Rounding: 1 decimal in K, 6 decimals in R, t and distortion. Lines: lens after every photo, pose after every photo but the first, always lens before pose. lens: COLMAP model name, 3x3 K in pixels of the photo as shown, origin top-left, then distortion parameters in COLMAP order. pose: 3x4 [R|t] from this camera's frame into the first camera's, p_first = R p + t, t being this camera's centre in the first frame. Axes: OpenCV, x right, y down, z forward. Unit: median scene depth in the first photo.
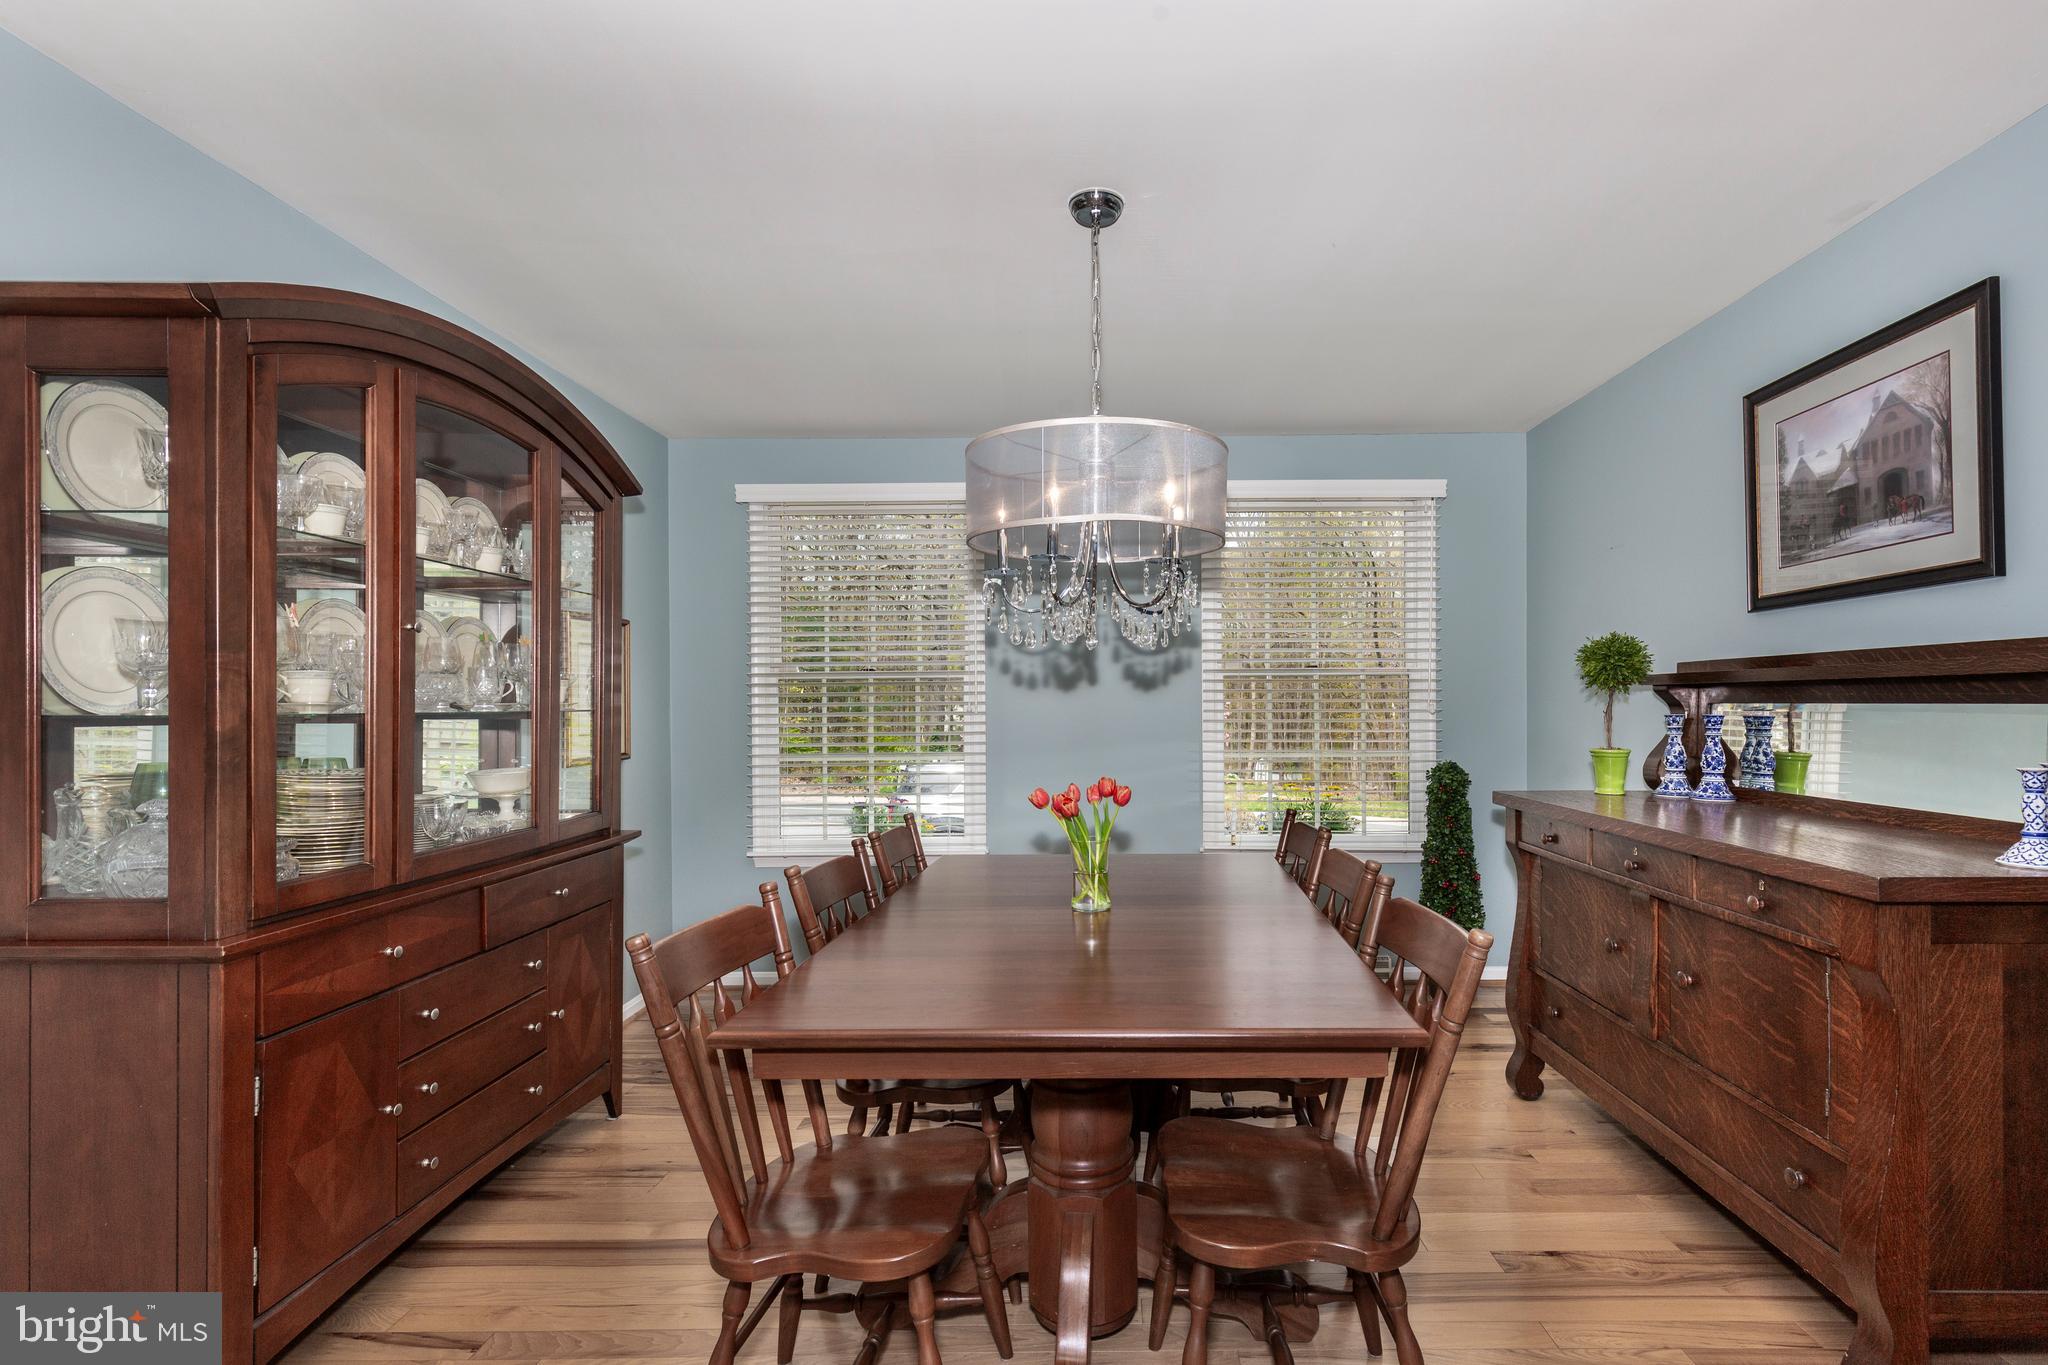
lens RADIAL K [[951.7, 0, 1043.1], [0, 951.7, 706.5], [0, 0, 1]] dist [-0.000306, -0.000048]
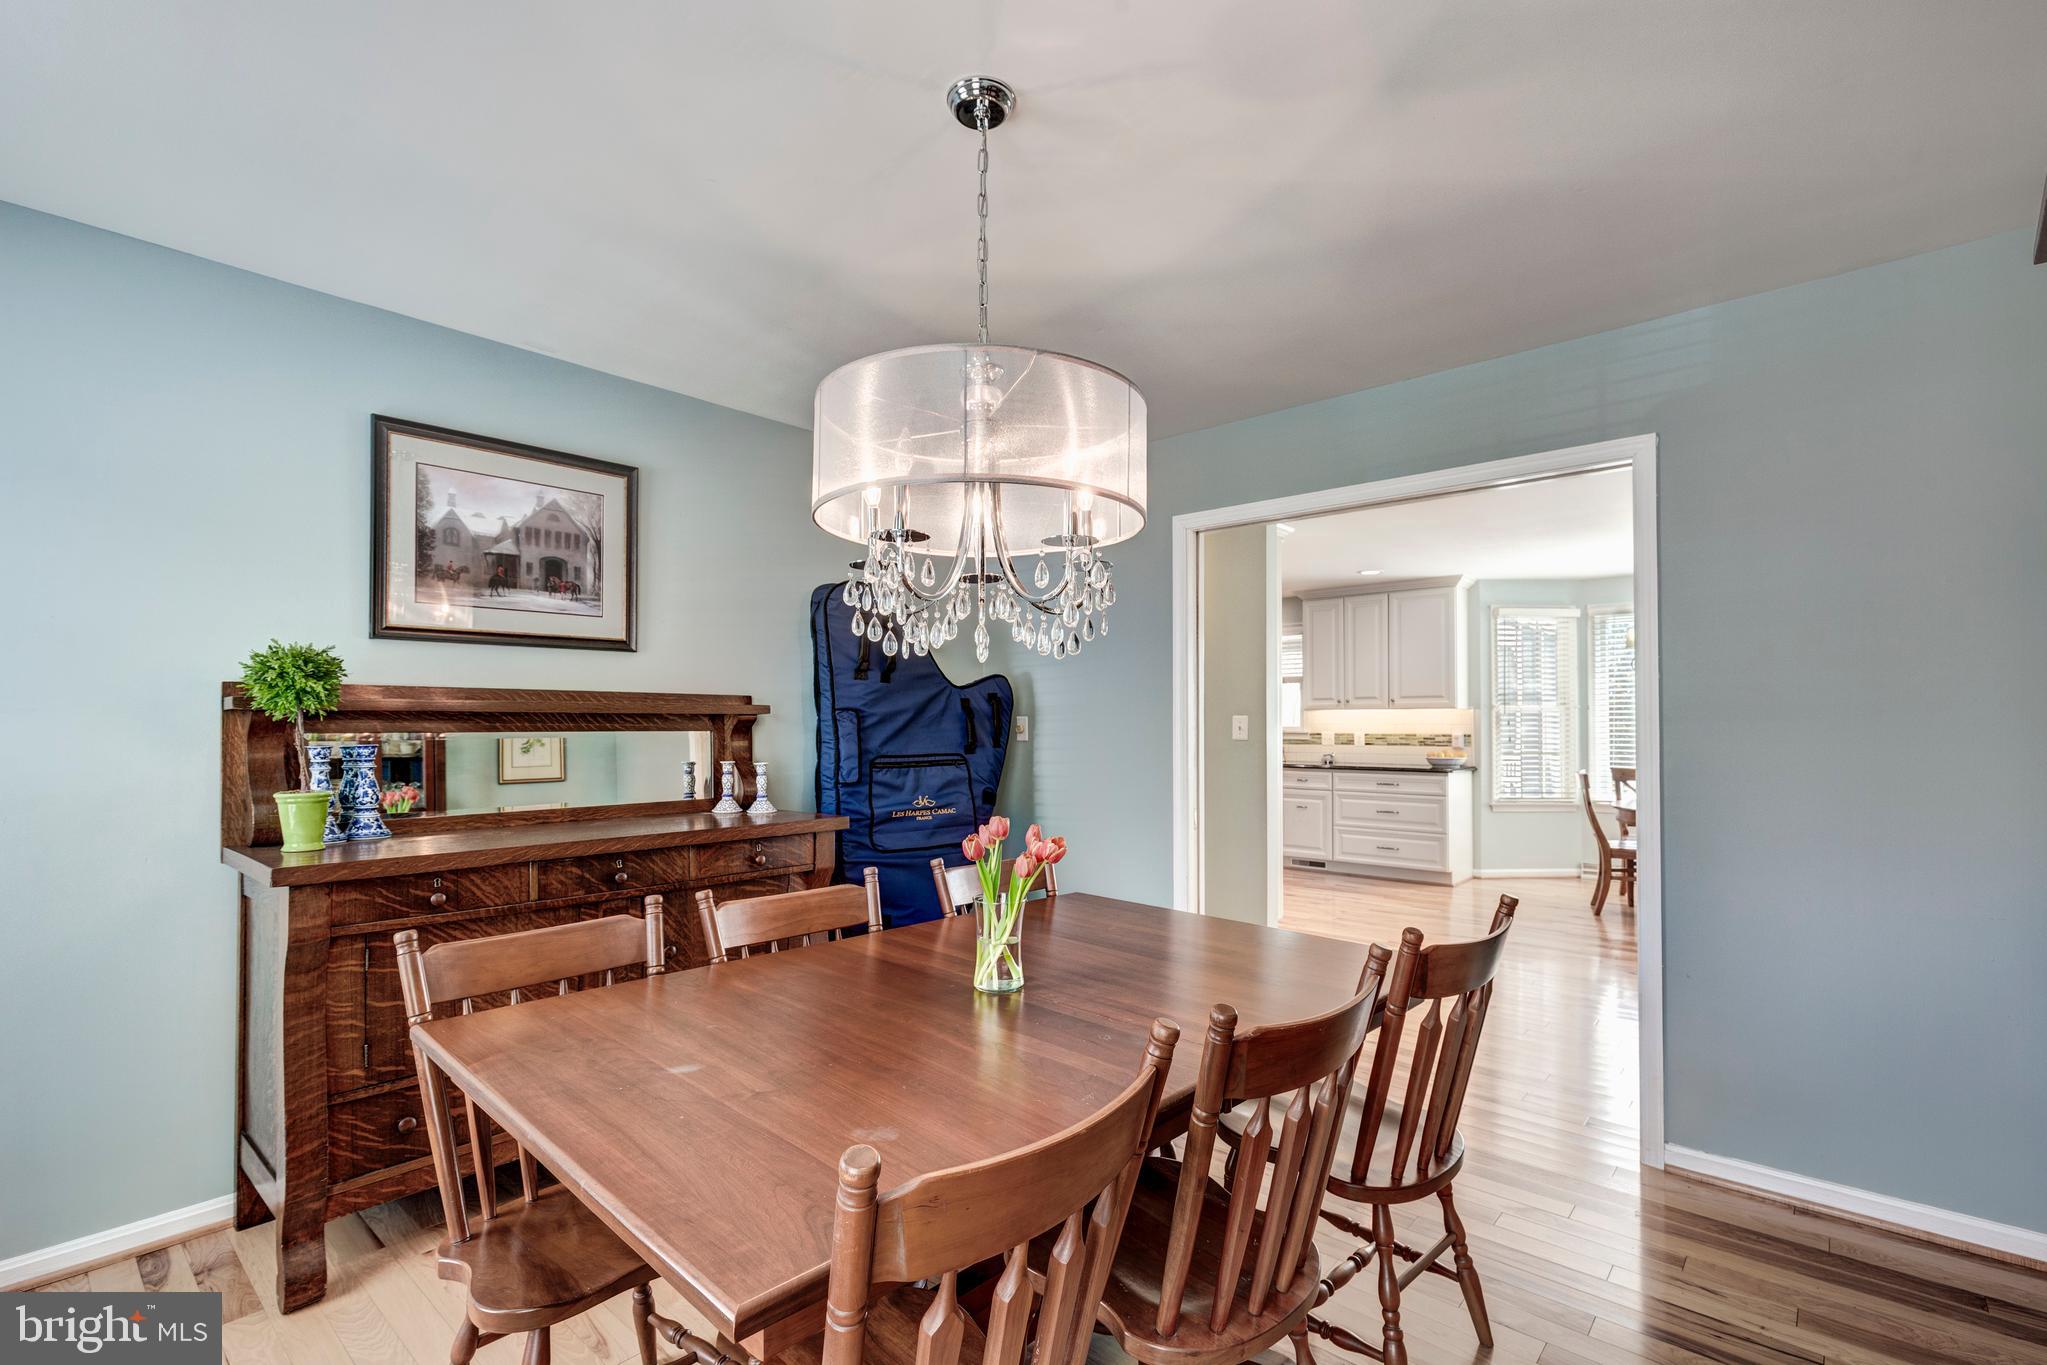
lens RADIAL K [[951.3, 0, 1042.6], [0, 951.3, 706.5], [0, 0, 1]] dist [-0.000306, -0.000048]
pose [[-0.775454, 0.015924, 0.631204, -0.479641], [0.000704, 0.999703, -0.024355, -0.004968], [-0.631404, -0.018442, -0.775235, 1.573867]]
